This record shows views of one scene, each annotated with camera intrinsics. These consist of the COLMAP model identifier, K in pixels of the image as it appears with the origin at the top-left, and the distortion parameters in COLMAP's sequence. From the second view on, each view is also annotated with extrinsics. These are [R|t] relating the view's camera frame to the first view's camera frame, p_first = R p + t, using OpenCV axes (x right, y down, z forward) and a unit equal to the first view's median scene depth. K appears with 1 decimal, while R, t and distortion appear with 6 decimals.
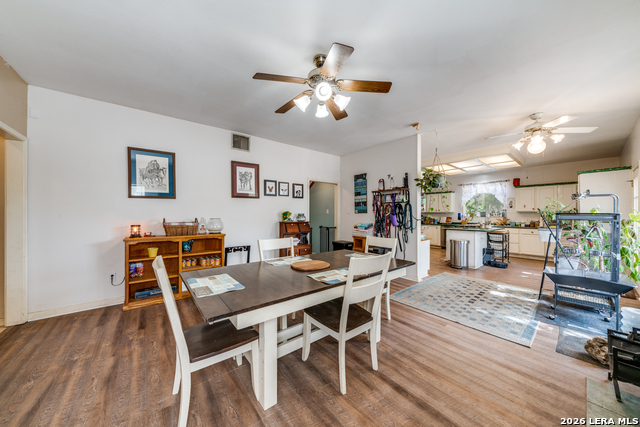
lens RADIAL K [[216.6, 0, 318.6], [0, 216.6, 214.0], [0, 0, 1]] dist [-0.007049, -0.000021]
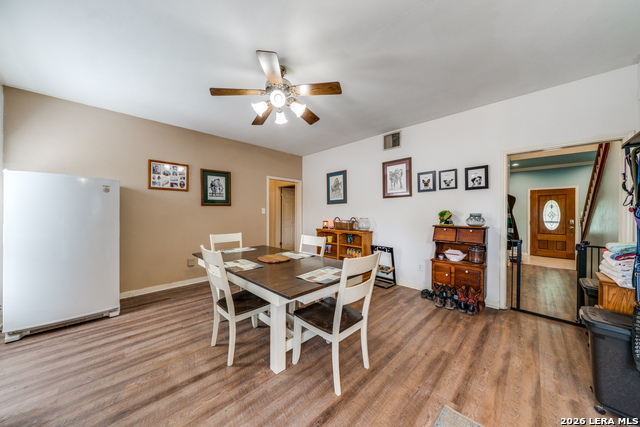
lens RADIAL K [[216.6, 0, 318.6], [0, 216.6, 214.0], [0, 0, 1]] dist [-0.007049, -0.000021]
pose [[0.108716, -0.003129, -0.994068, 0.600543], [-0.002910, 0.999990, -0.003466, 0.003379], [0.994069, 0.003270, 0.108705, 0.590043]]
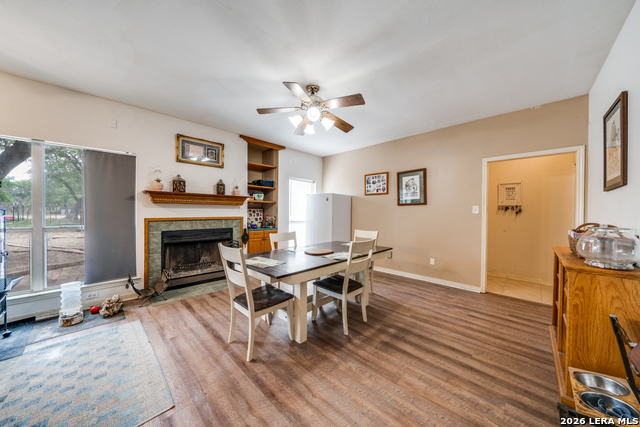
lens RADIAL K [[216.6, 0, 318.6], [0, 216.6, 214.0], [0, 0, 1]] dist [-0.007049, -0.000021]
pose [[-0.992670, -0.007510, -0.120623, 0.063716], [-0.008932, 0.999897, 0.011256, -0.003905], [0.120526, 0.012251, -0.992635, 1.230014]]
